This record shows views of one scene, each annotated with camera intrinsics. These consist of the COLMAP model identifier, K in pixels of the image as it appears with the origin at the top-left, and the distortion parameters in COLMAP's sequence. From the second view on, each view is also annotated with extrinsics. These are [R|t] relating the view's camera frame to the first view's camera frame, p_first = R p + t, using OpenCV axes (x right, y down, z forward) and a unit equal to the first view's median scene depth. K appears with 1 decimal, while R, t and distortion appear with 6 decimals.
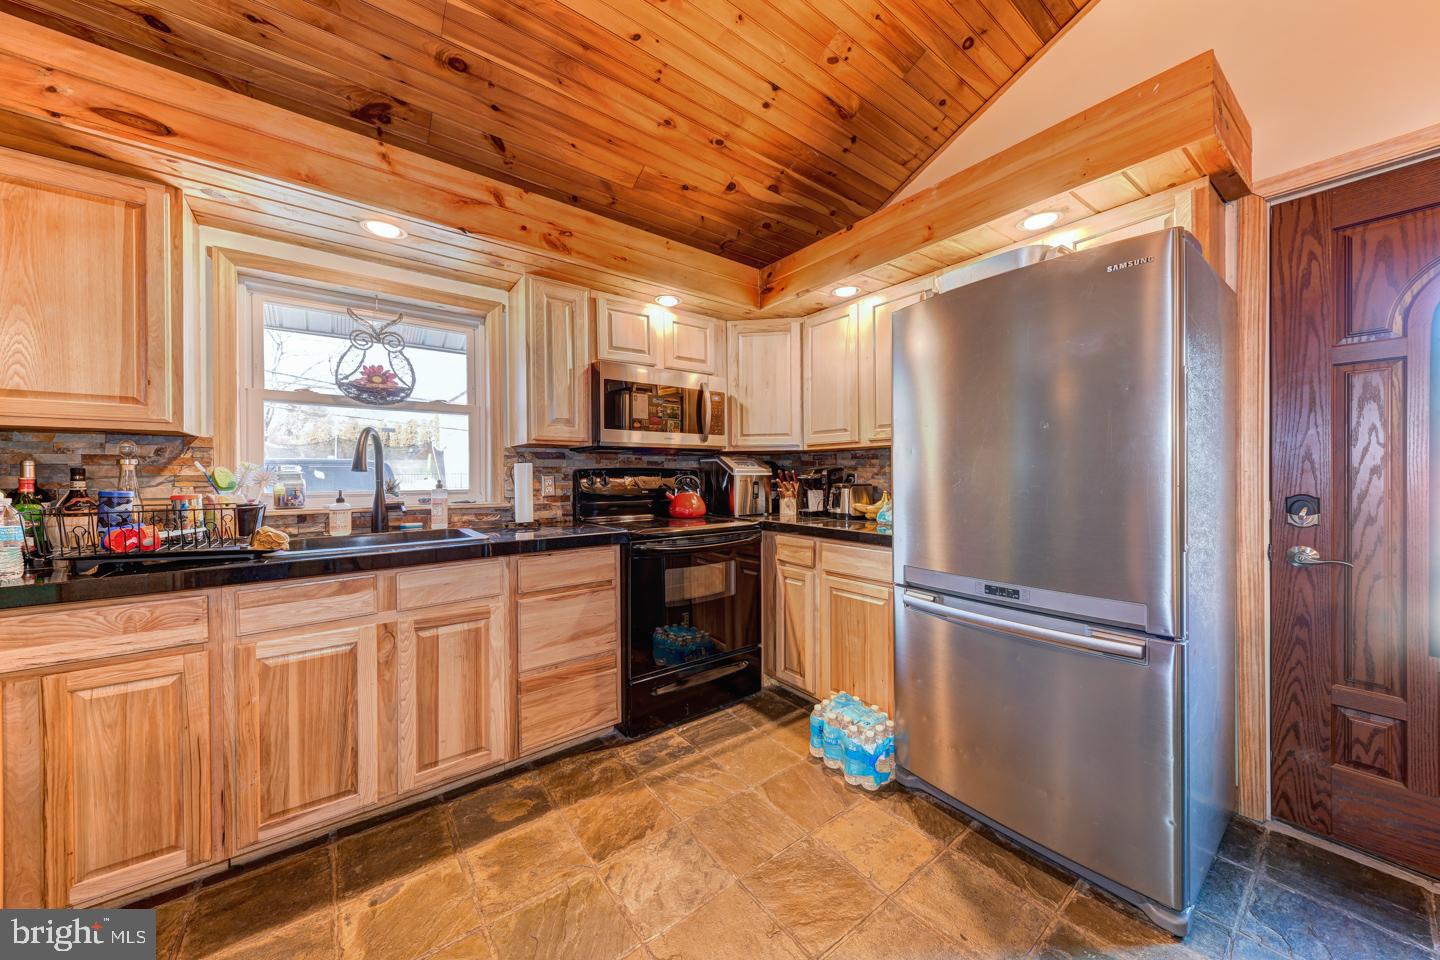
lens RADIAL K [[504.9, 0, 727.6], [0, 504.9, 476.2], [0, 0, 1]] dist [0.012962, -0.001856]
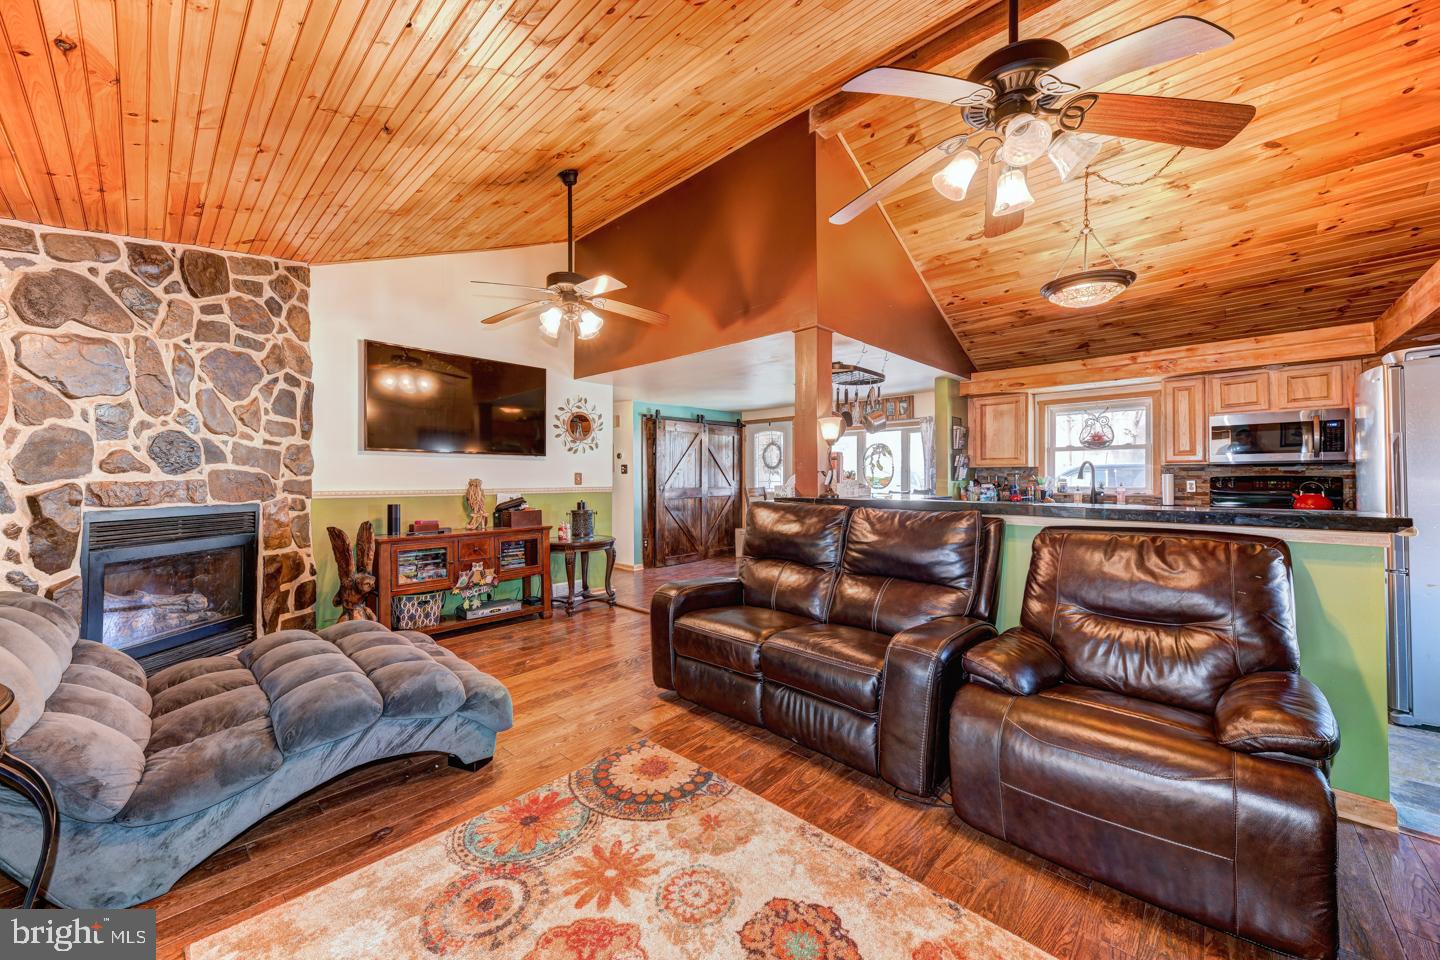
lens RADIAL K [[540.0, 0, 724.3], [0, 540.0, 474.3], [0, 0, 1]] dist [0.030220, 0.000208]
pose [[0.157765, 0.002802, -0.987473, 1.505992], [0.004471, 0.999984, 0.003552, -0.043703], [0.987467, -0.004975, 0.157750, -1.066925]]
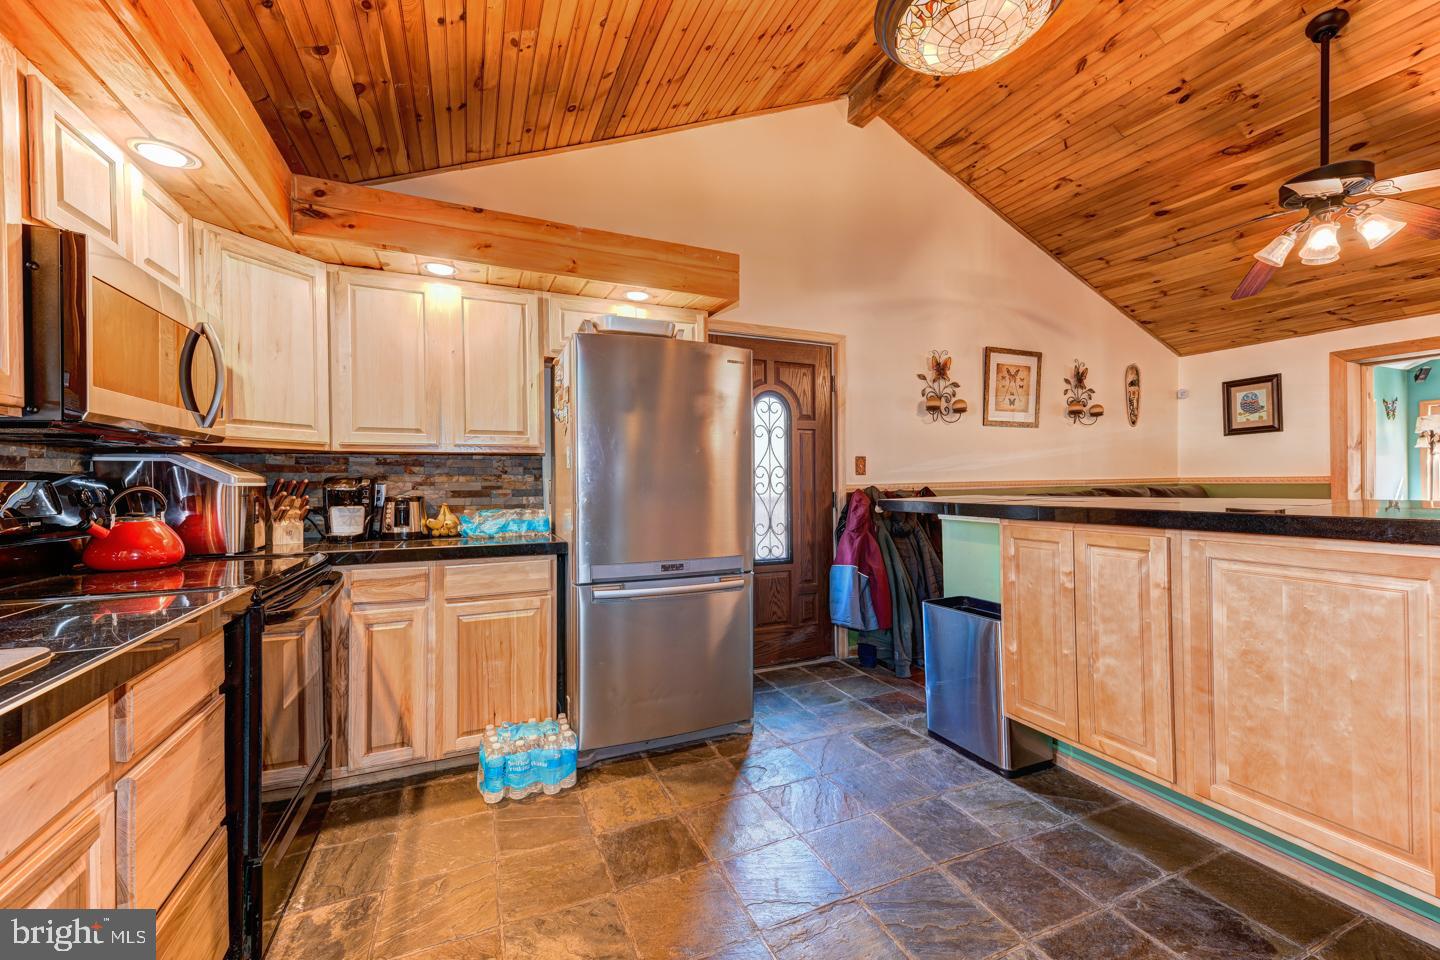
lens RADIAL K [[572.1, 0, 744.5], [0, 572.1, 480.4], [0, 0, 1]] dist [0.022476, -0.001703]
pose [[0.218622, 0.004877, 0.975798, -0.689016], [0.009803, 0.999926, -0.007194, 0.002225], [-0.975760, 0.011138, 0.218558, 0.334899]]
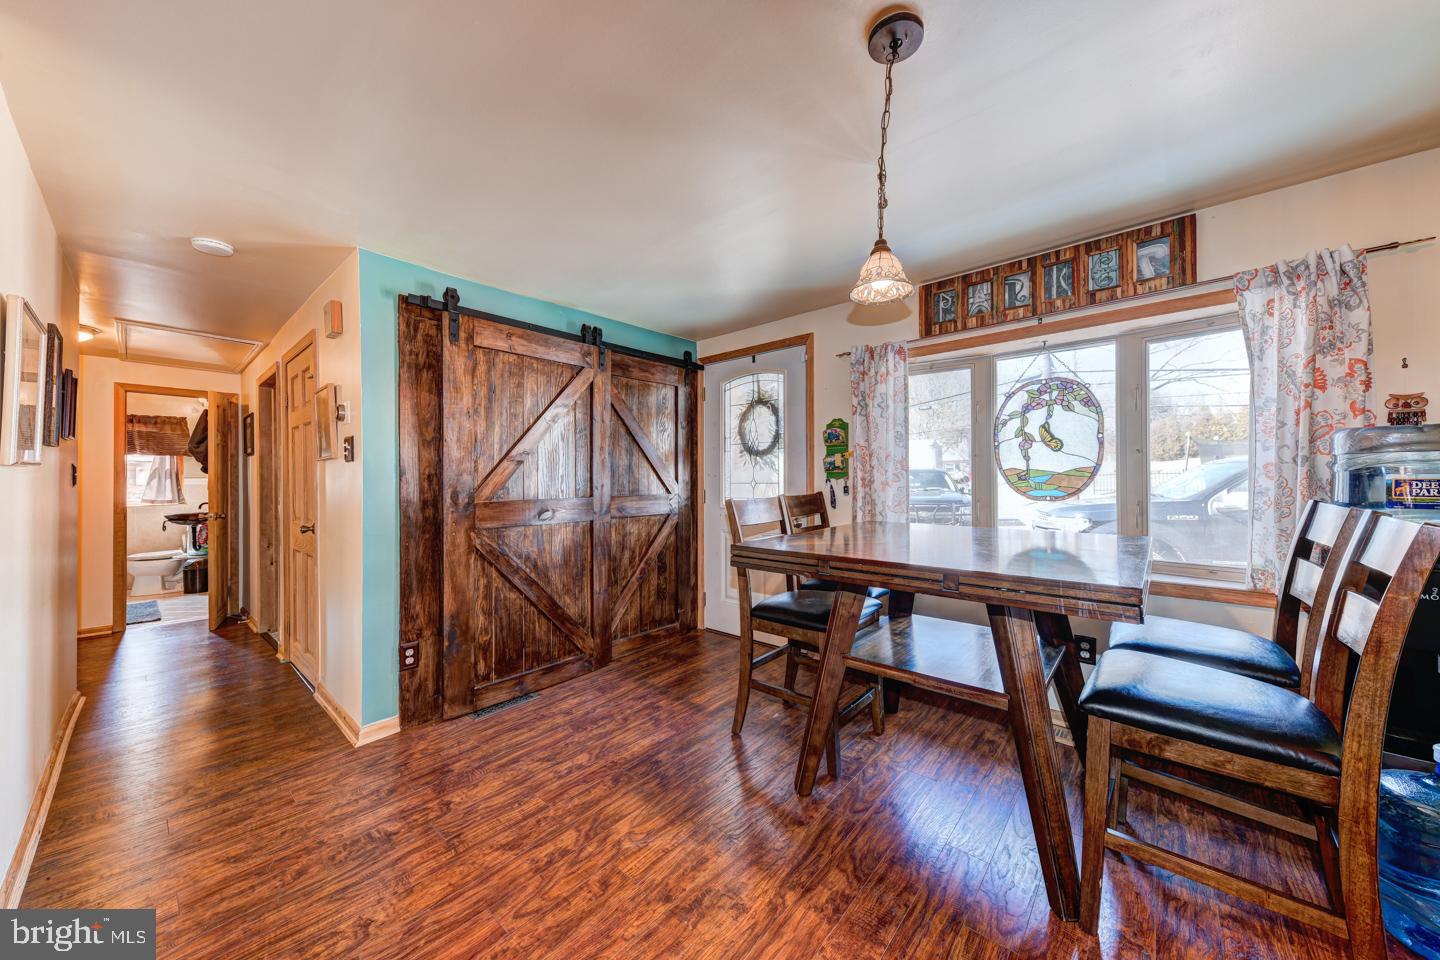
lens RADIAL K [[504.9, 0, 717.6], [0, 504.9, 478.2], [0, 0, 1]] dist [0.012962, -0.001856]
pose [[0.176668, -0.001019, -0.984270, -0.562669], [0.006453, 0.999979, 0.000123, 0.003369], [0.984249, -0.006373, 0.176671, -0.566859]]
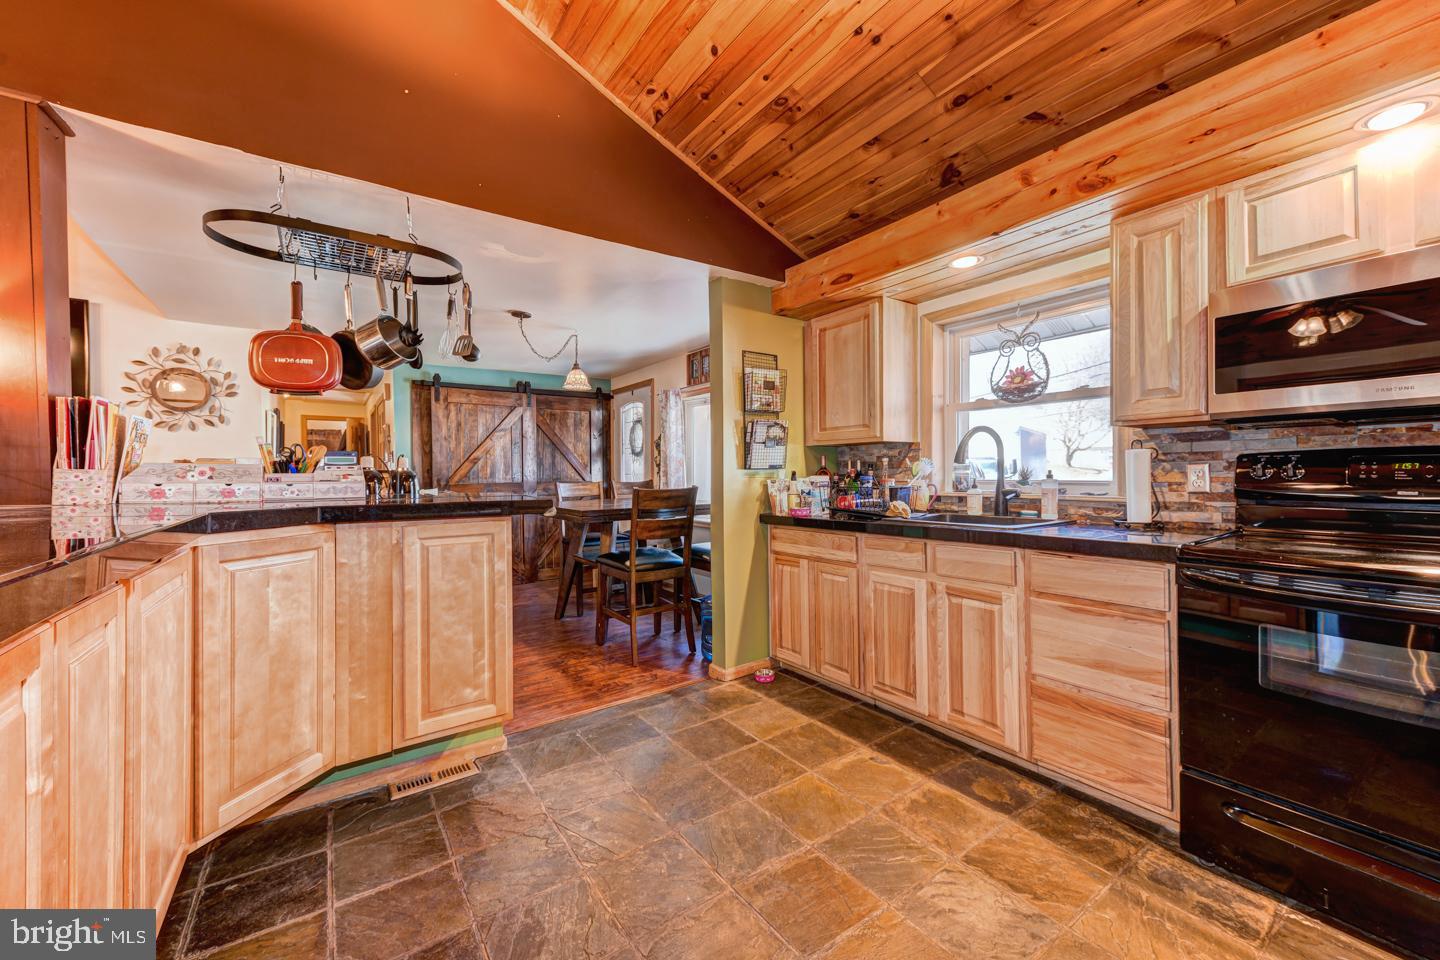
lens RADIAL K [[572.1, 0, 717.0], [0, 572.1, 476.6], [0, 0, 1]] dist [0.022476, -0.001703]
pose [[-0.070492, 0.013918, -0.997415, 0.618252], [0.009051, 0.999870, 0.013313, -0.000686], [0.997471, -0.008089, -0.070609, 0.429534]]
